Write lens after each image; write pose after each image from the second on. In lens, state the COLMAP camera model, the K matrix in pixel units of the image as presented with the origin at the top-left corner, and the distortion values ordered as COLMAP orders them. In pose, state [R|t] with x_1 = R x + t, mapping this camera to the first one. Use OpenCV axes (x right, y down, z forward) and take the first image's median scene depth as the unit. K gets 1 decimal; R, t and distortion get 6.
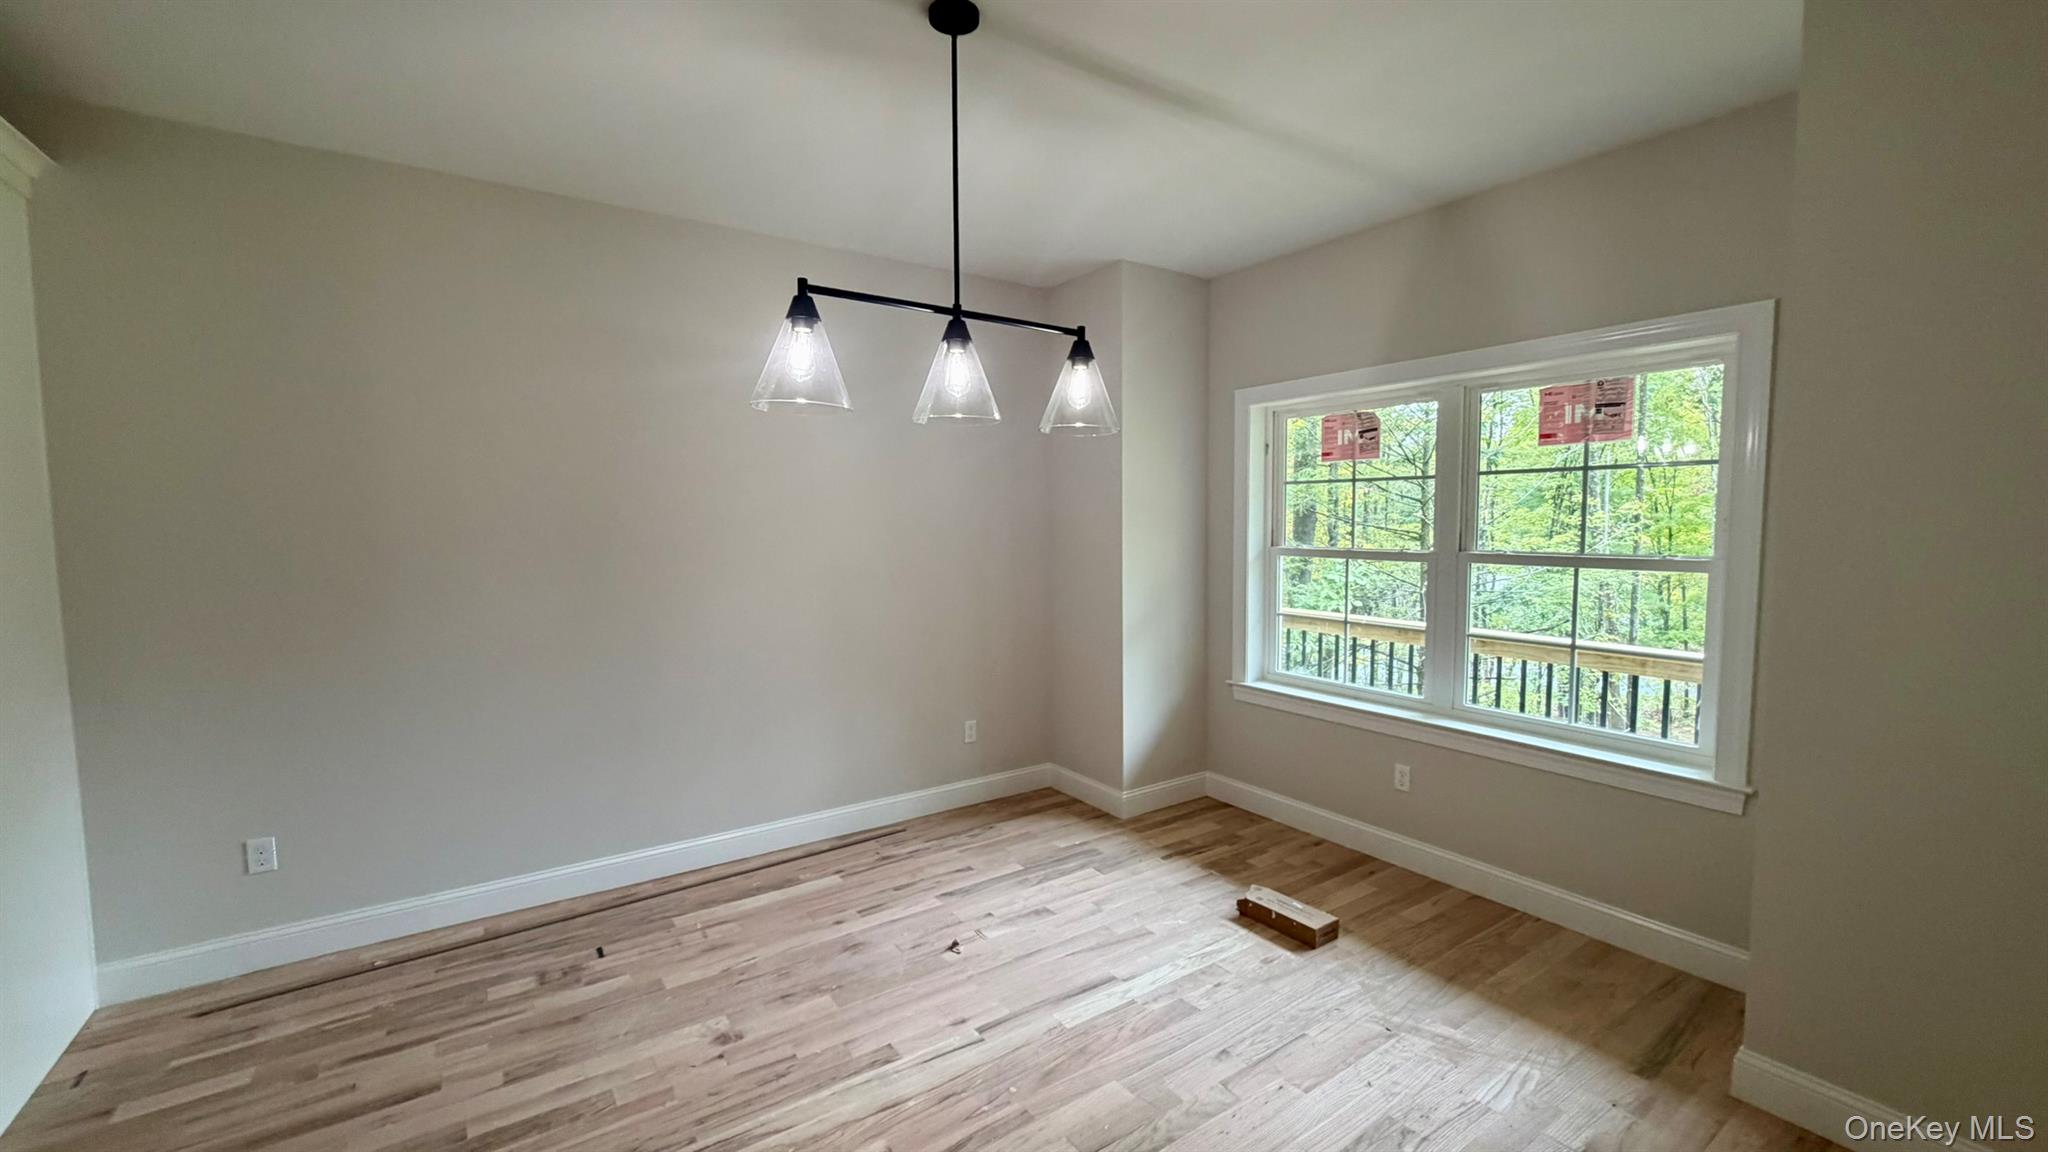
lens RADIAL K [[820.0, 0, 1021.3], [0, 820.0, 572.7], [0, 0, 1]] dist [0.003234, 0.000198]
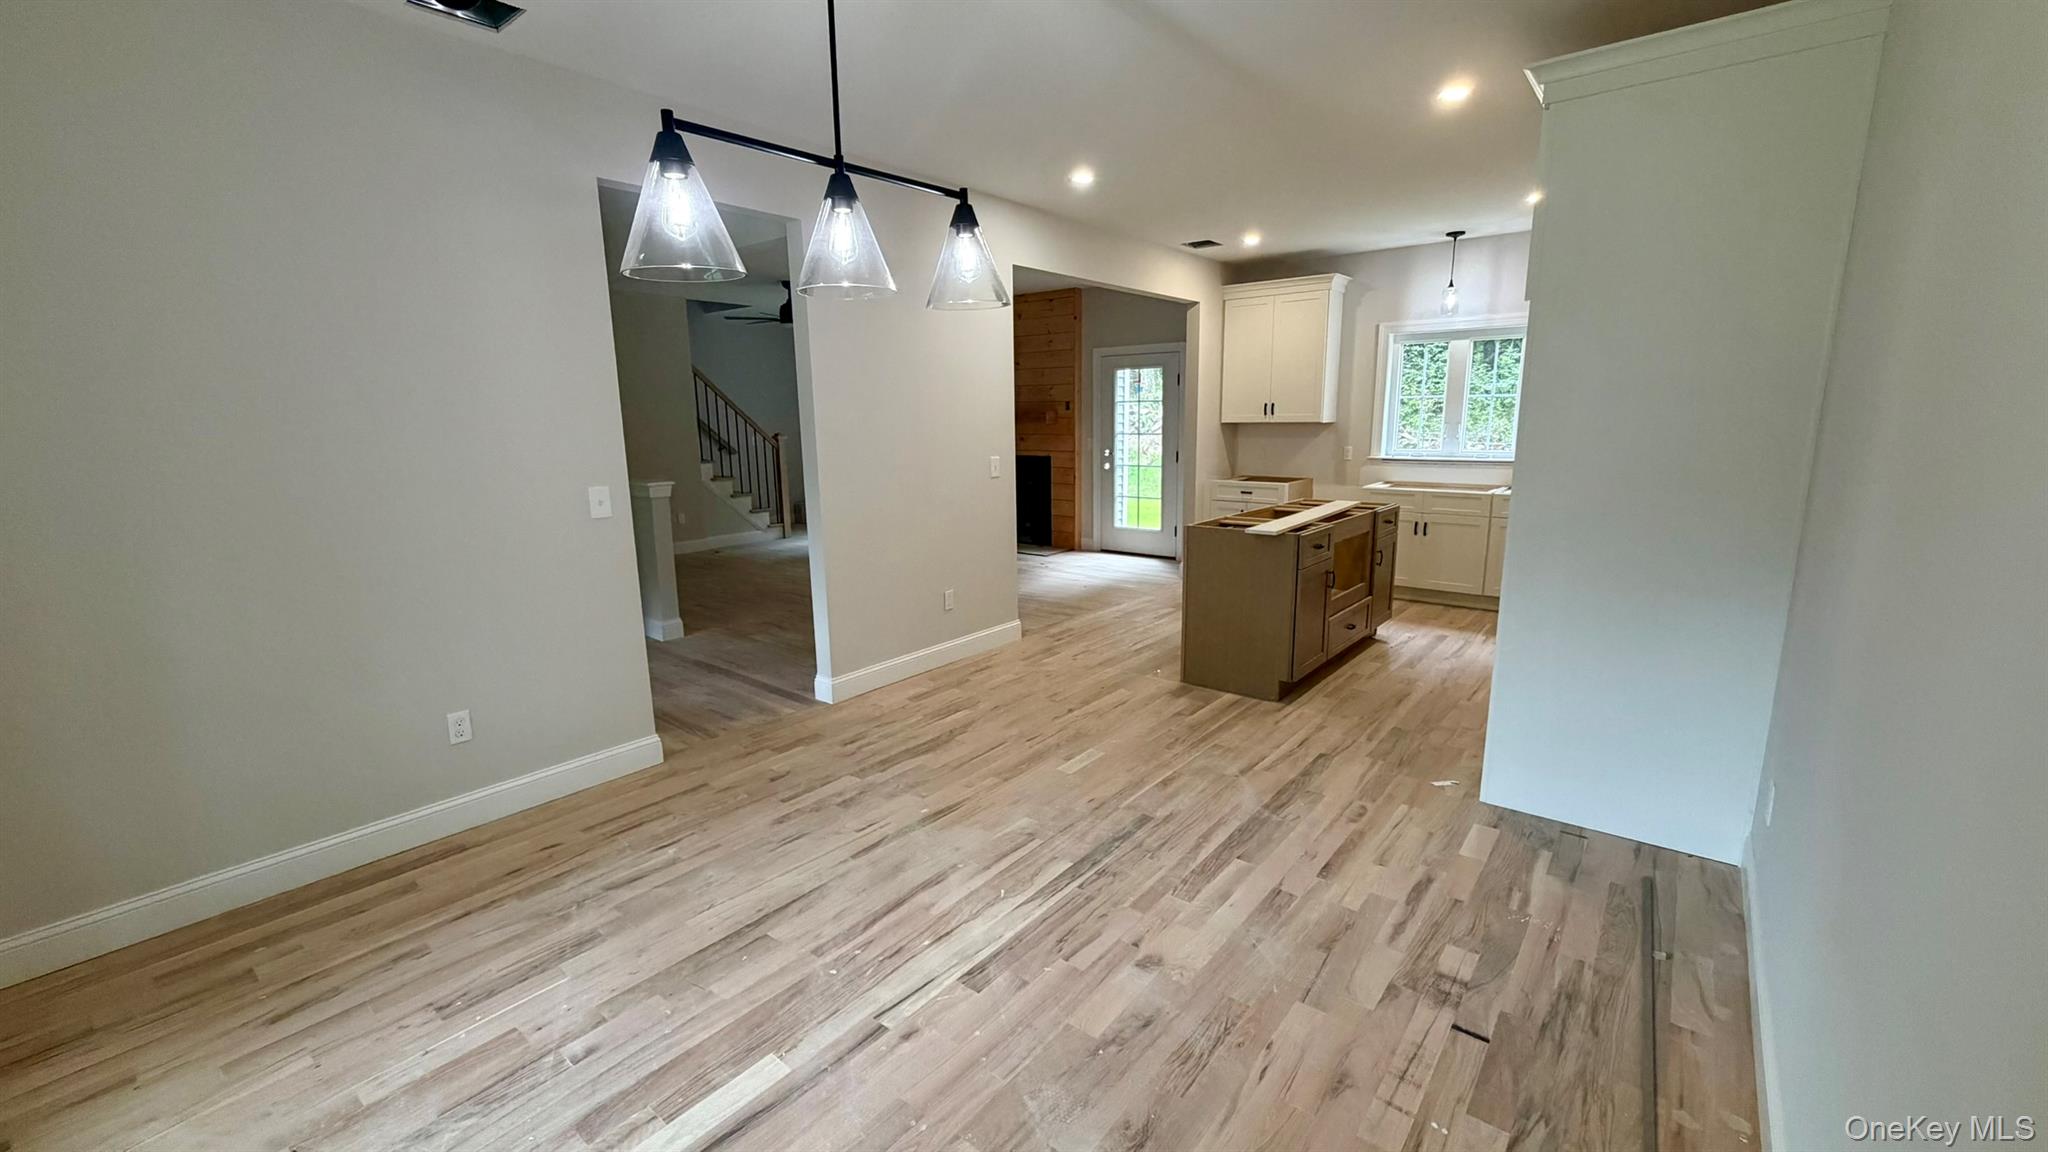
lens RADIAL K [[820.0, 0, 1032.6], [0, 820.0, 582.7], [0, 0, 1]] dist [0.003234, 0.000198]
pose [[-0.956260, 0.078043, -0.281916, 0.002310], [0.000178, 0.963908, 0.266235, -0.100533], [0.292518, 0.254540, -0.921761, 1.706928]]
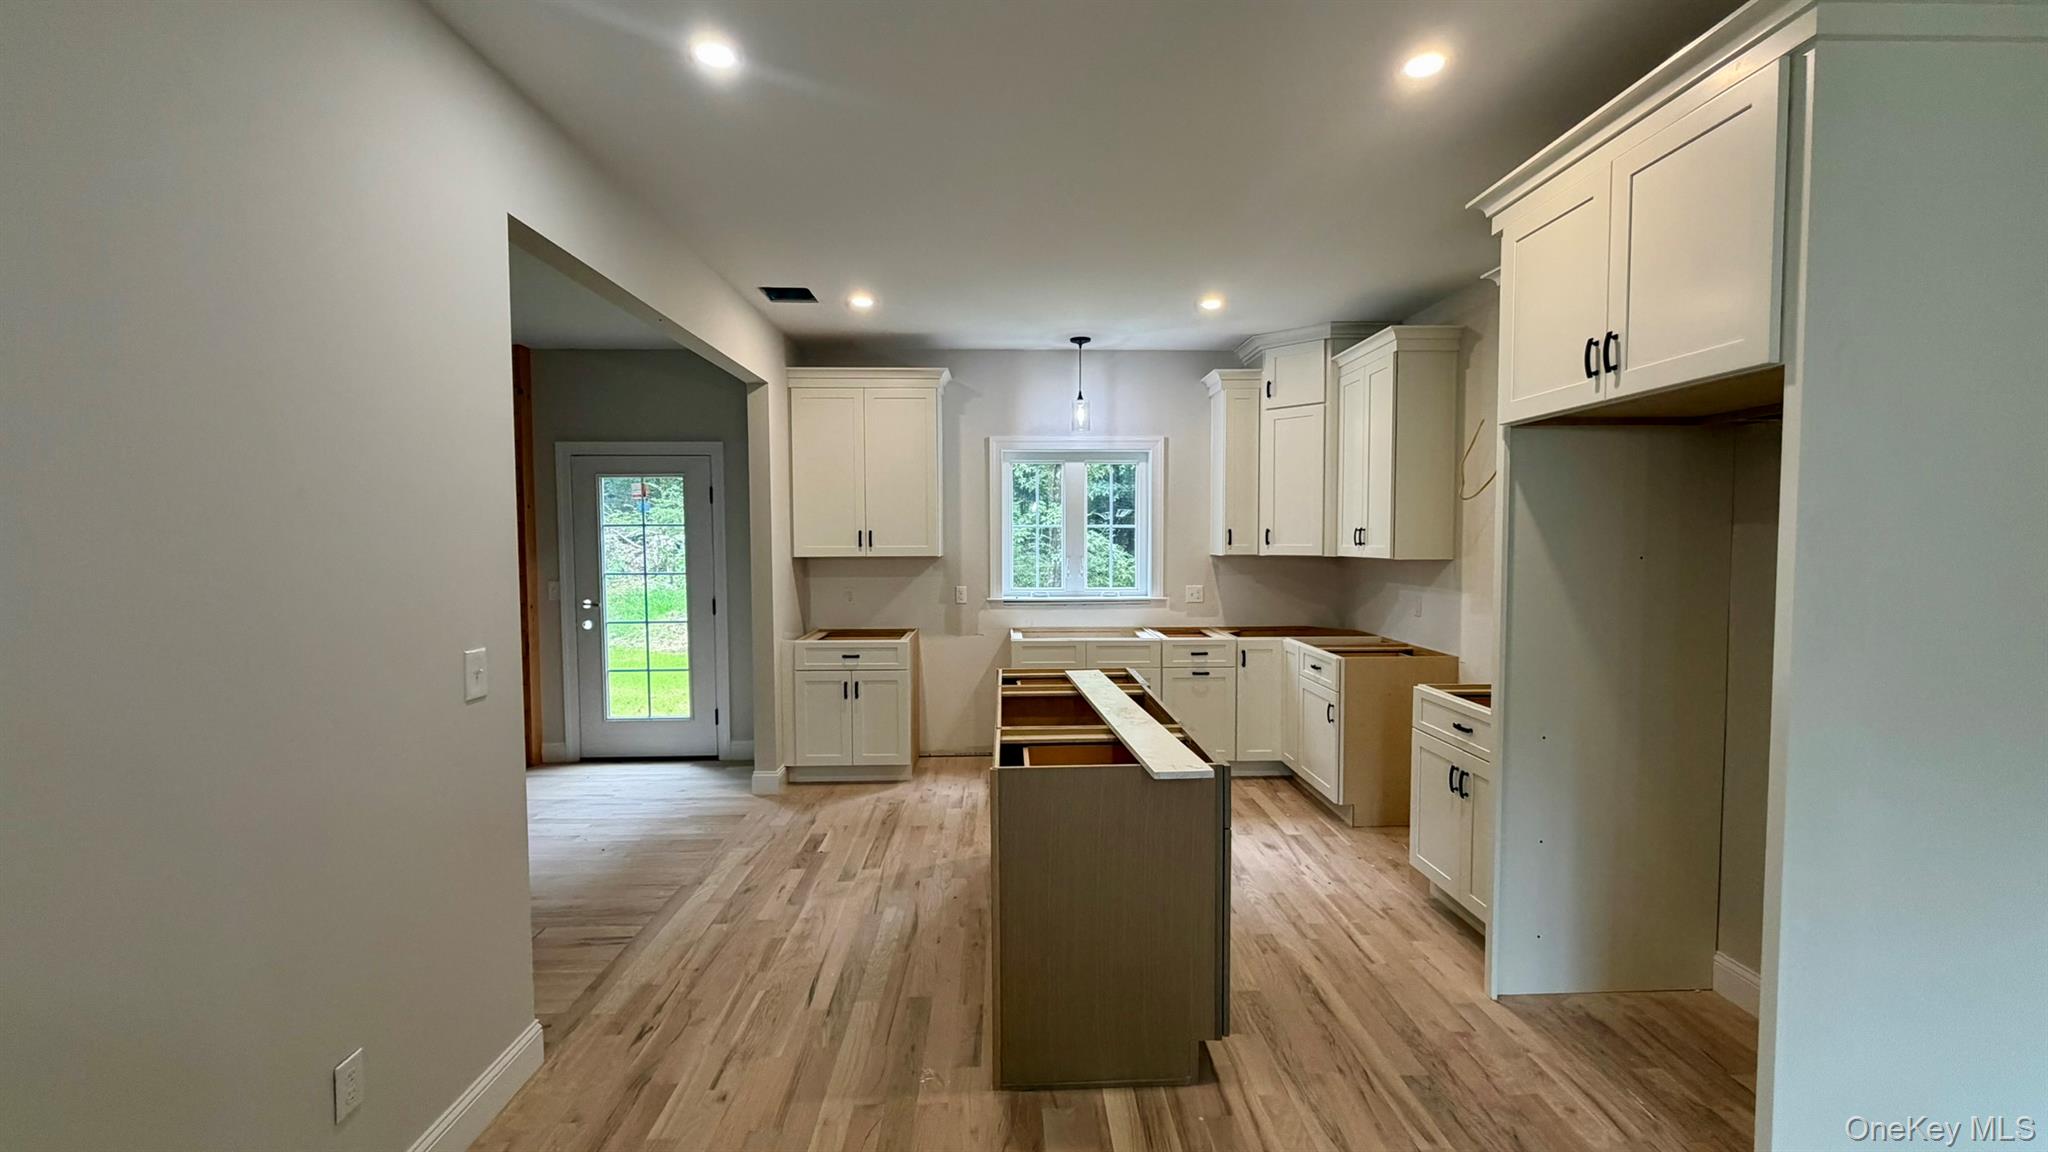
lens RADIAL K [[820.0, 0, 1031.5], [0, 820.0, 576.4], [0, 0, 1]] dist [0.003234, 0.000198]
pose [[-0.537798, 0.048855, -0.841657, -0.117083], [-0.048520, 0.994871, 0.088751, -0.030712], [0.841676, 0.088568, -0.532669, 0.601298]]
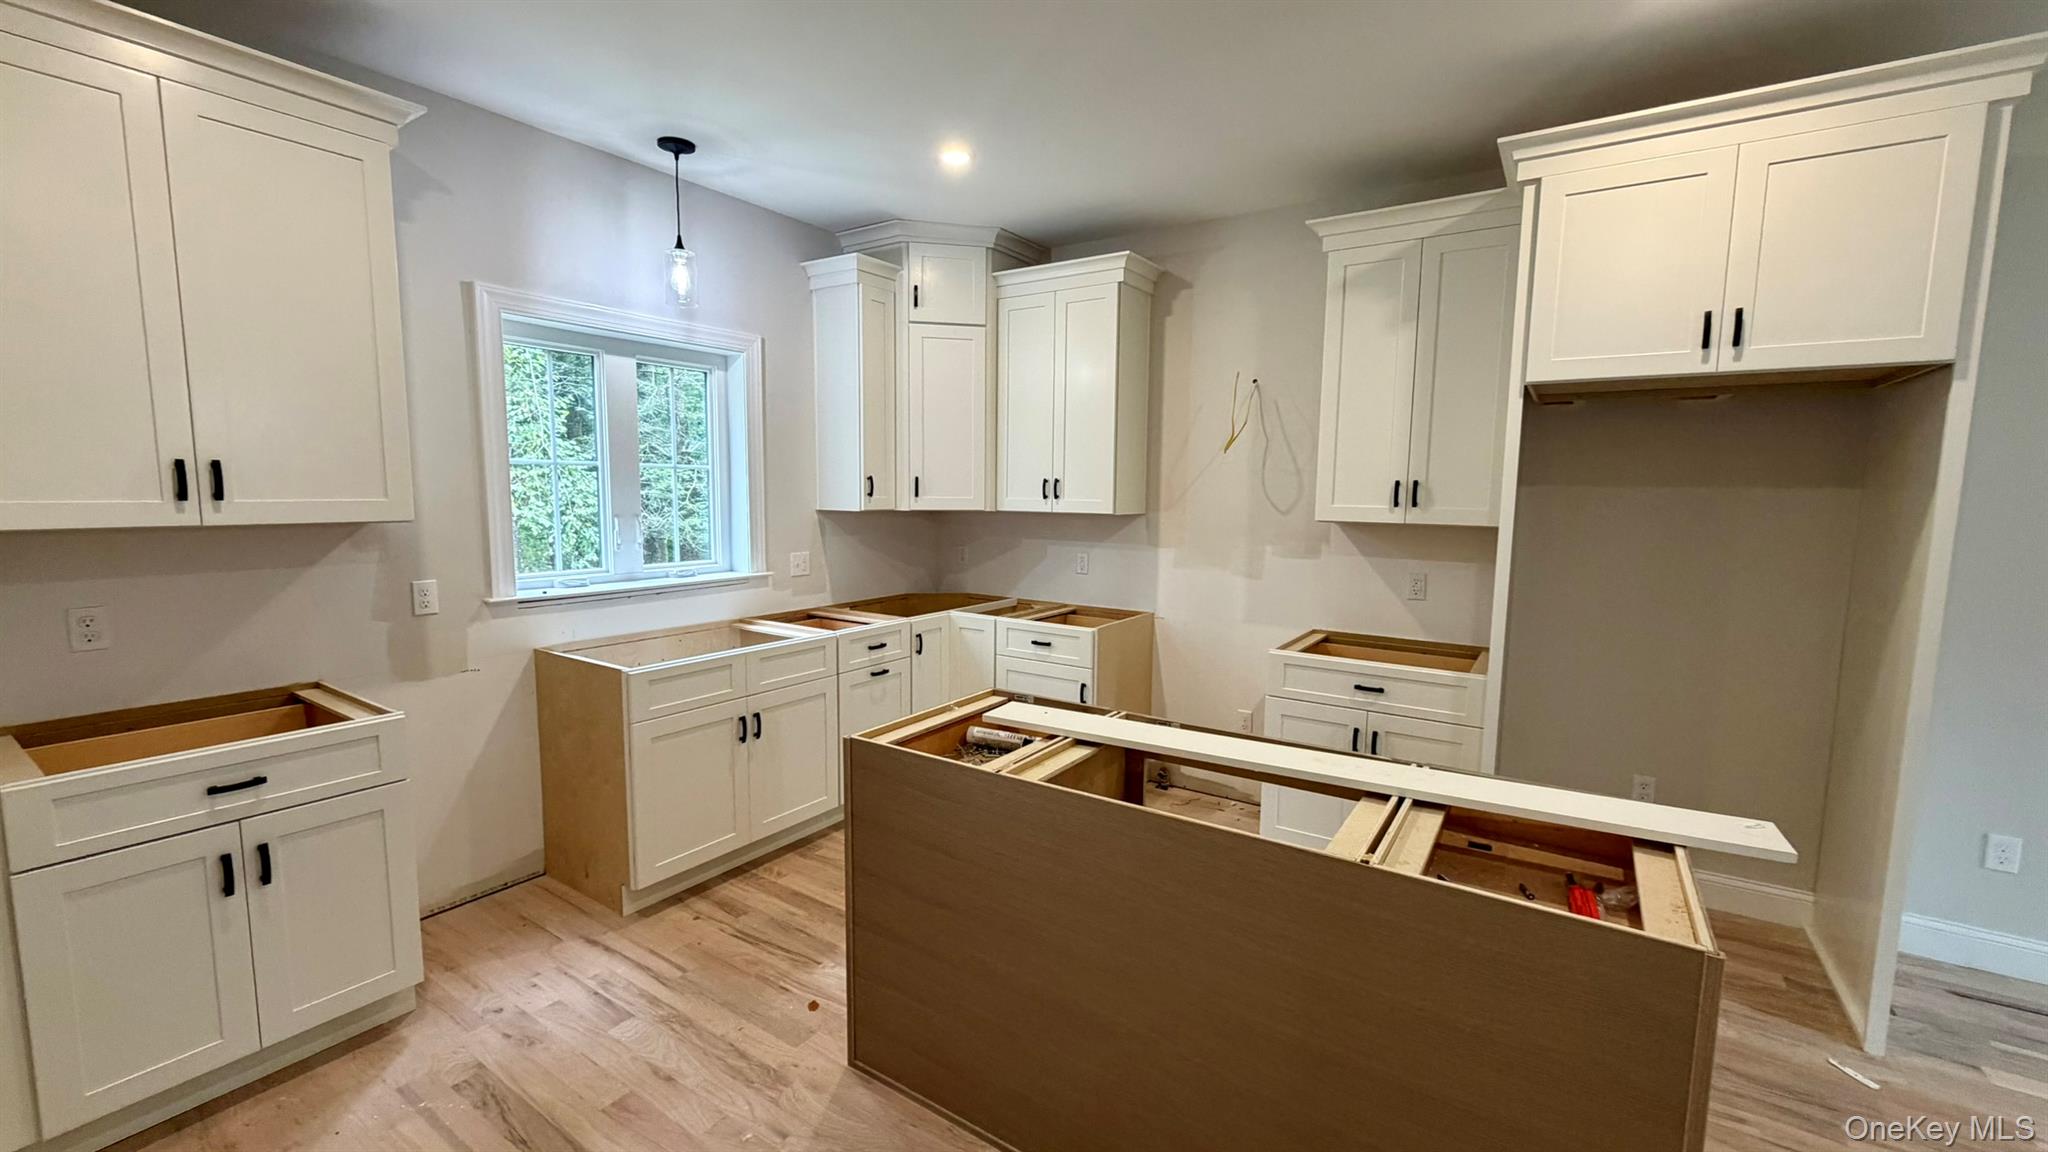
lens RADIAL K [[820.0, 0, 1029.7], [0, 820.0, 578.7], [0, 0, 1]] dist [0.003234, 0.000198]
pose [[0.372381, 0.115479, -0.920868, -0.582769], [-0.076647, 0.992666, 0.093488, 0.037689], [0.924910, 0.035769, 0.378501, -0.432813]]
